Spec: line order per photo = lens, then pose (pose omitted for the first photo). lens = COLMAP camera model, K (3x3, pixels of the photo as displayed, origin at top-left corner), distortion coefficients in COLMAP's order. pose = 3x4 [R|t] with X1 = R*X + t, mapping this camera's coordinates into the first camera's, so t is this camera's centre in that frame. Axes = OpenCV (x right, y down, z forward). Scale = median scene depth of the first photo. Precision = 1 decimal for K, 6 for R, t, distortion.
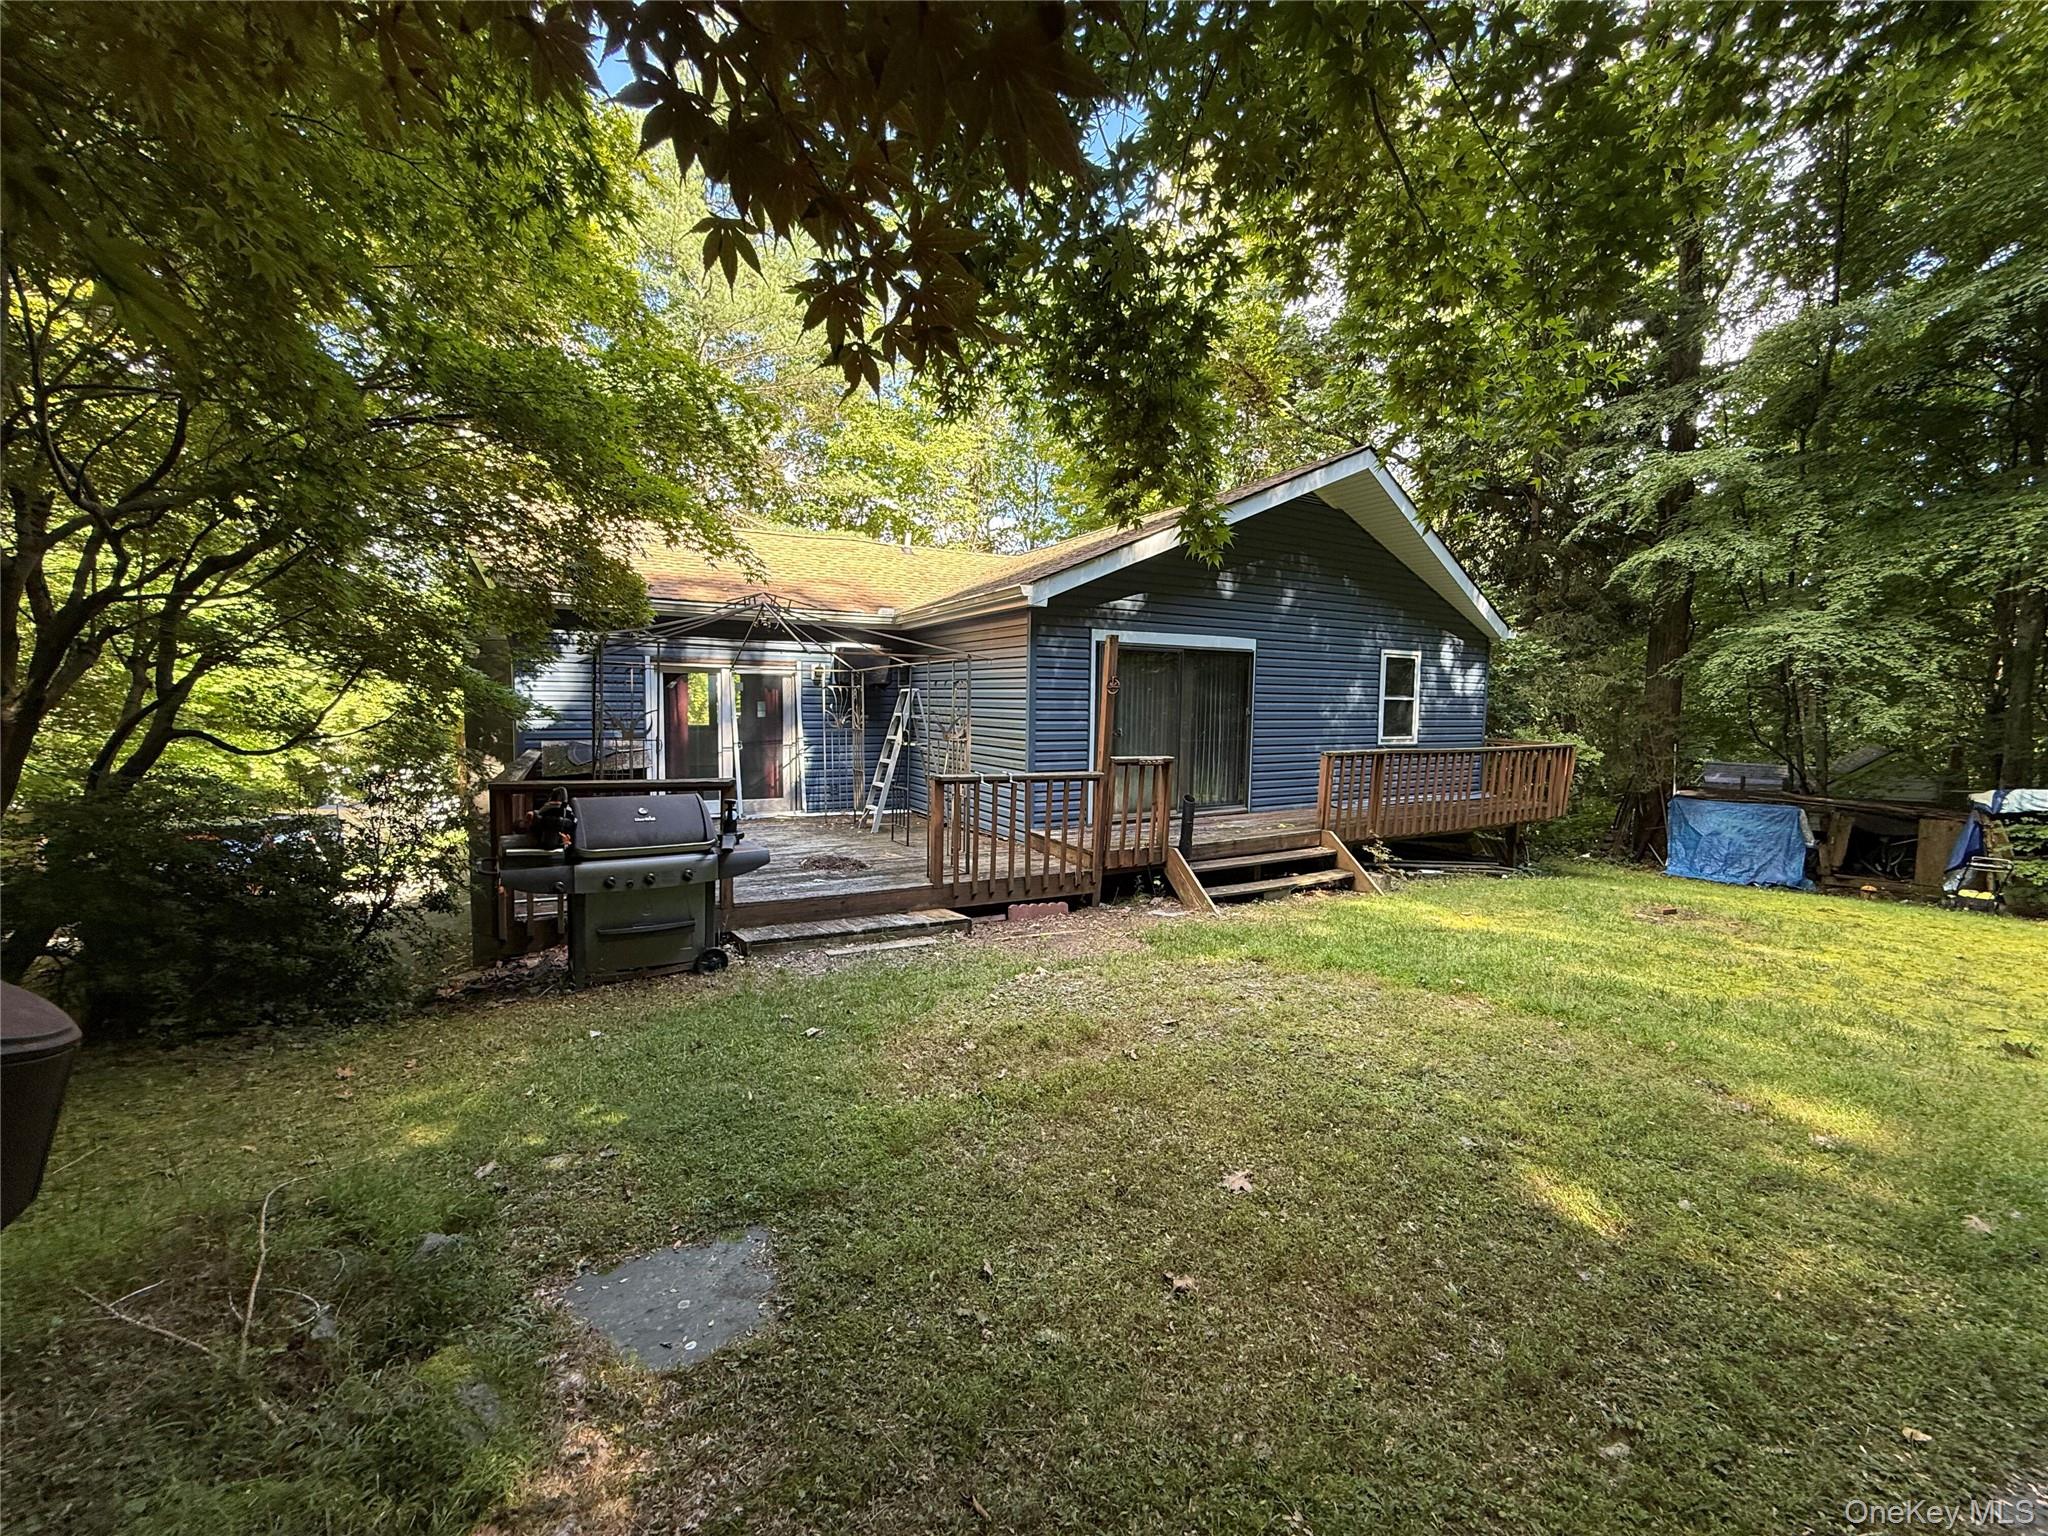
lens RADIAL K [[819.3, 0, 1024.0], [0, 819.3, 768.0], [0, 0, 1]] dist [-0.000303, 0.000035]
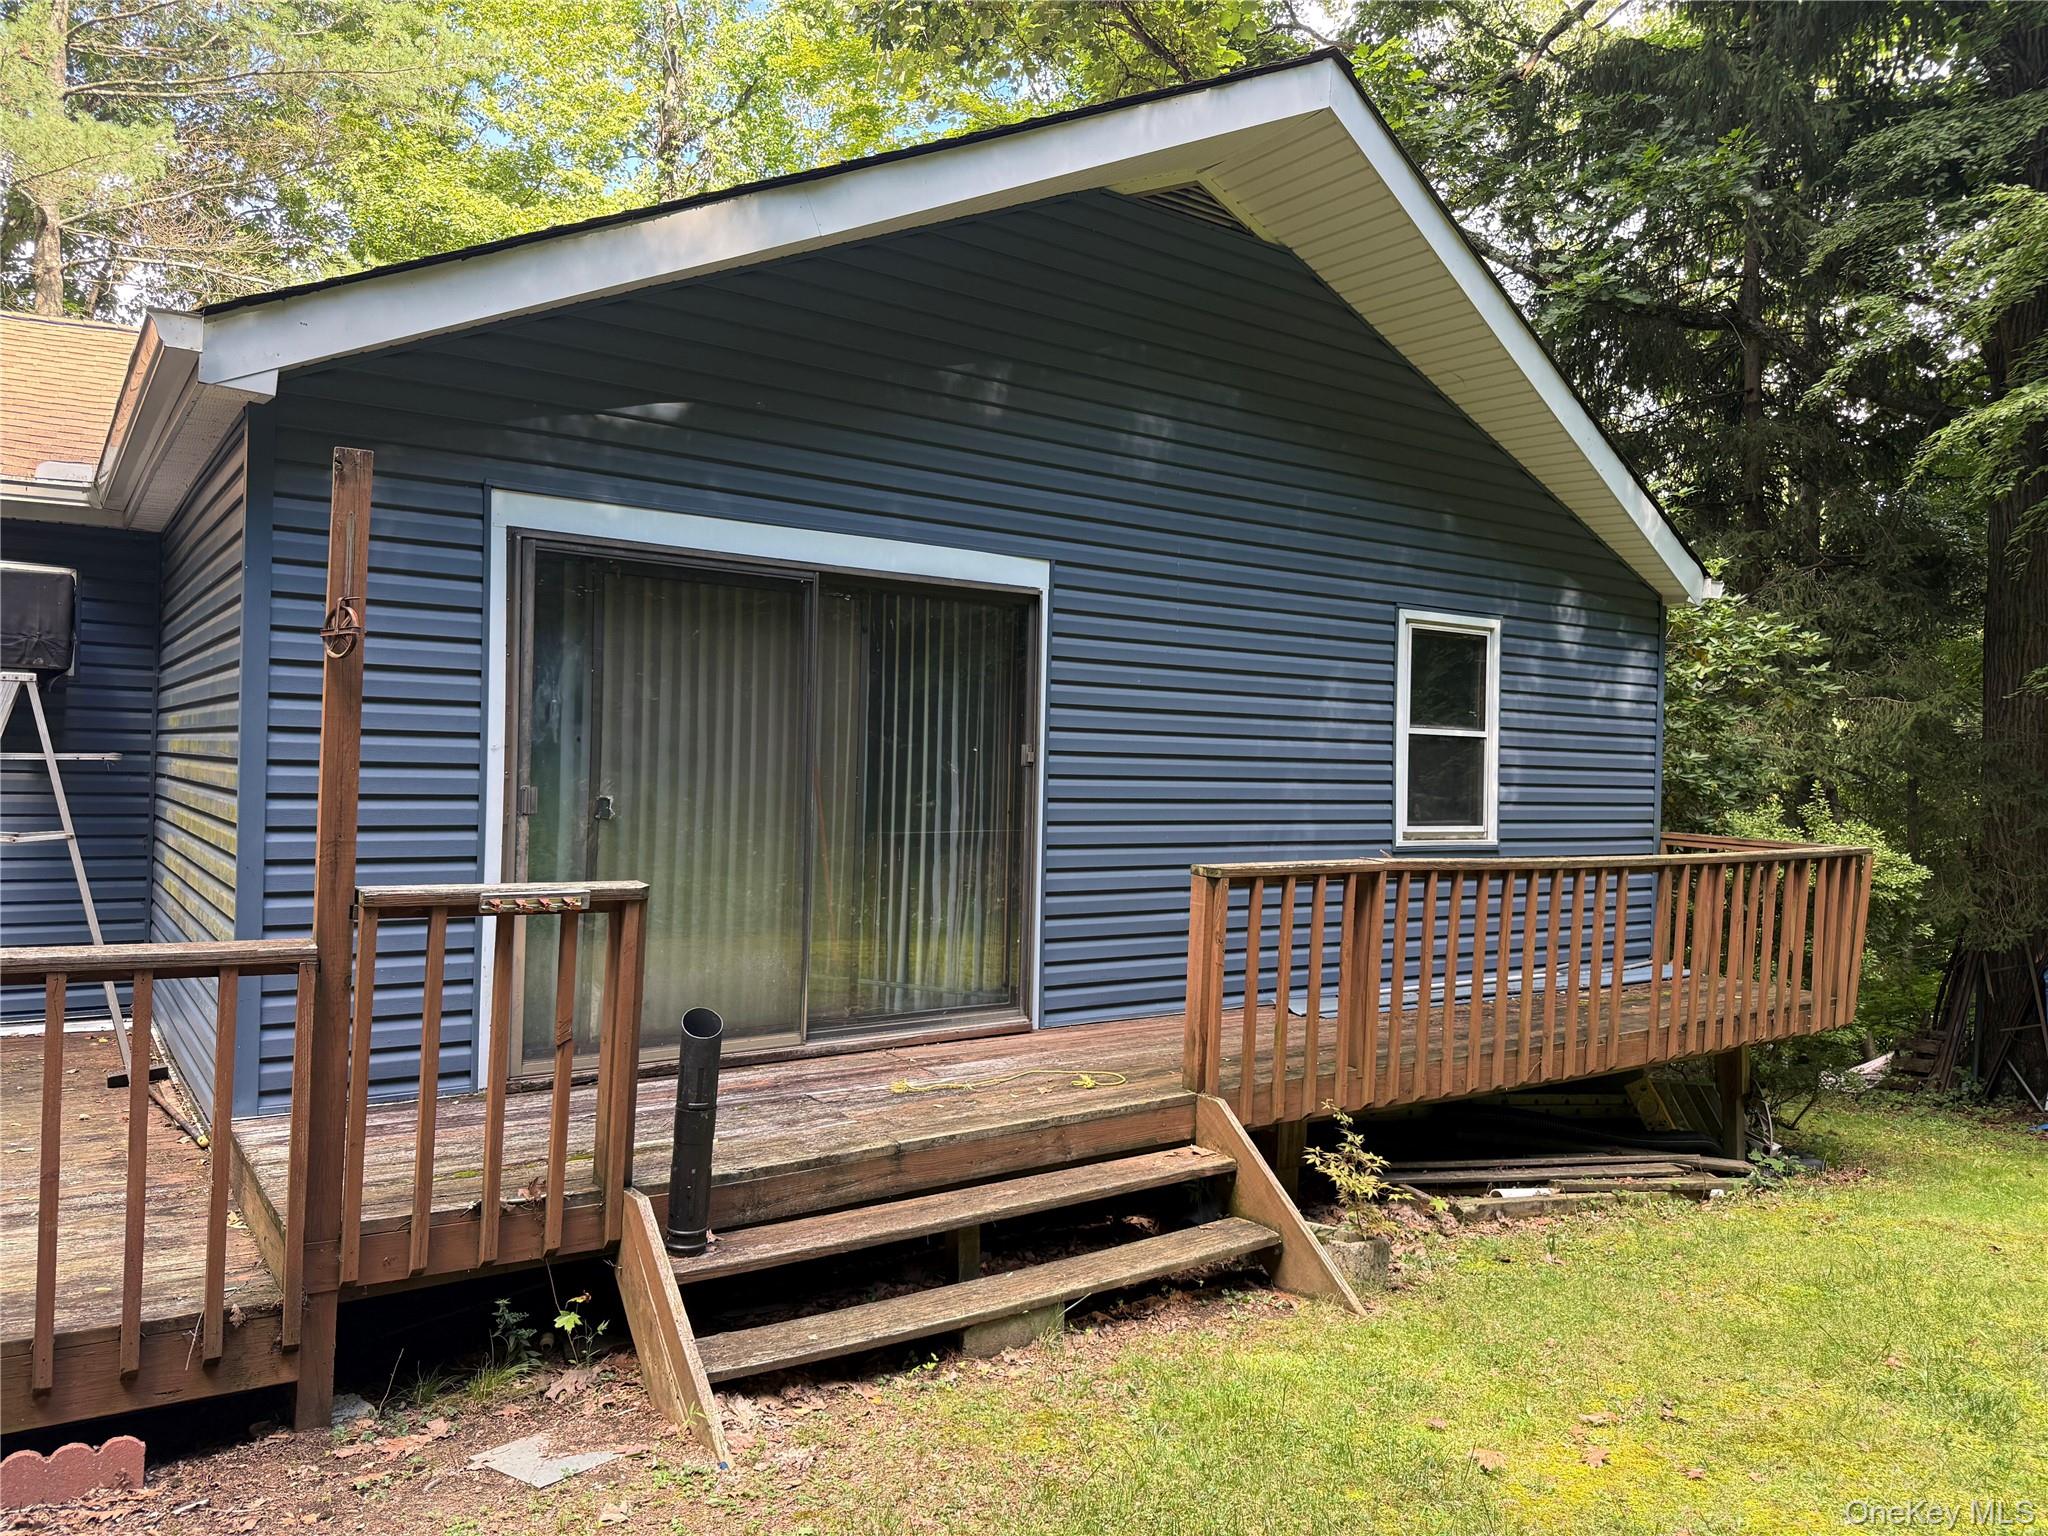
lens RADIAL K [[1570.1, 0, 1024.0], [0, 1570.1, 768.0], [0, 0, 1]] dist [0.112783, -0.240622]
pose [[0.992815, 0.007774, 0.119407, 0.181069], [0.001976, 0.996686, -0.081322, -0.005746], [-0.119644, 0.080974, 0.989509, 0.295840]]
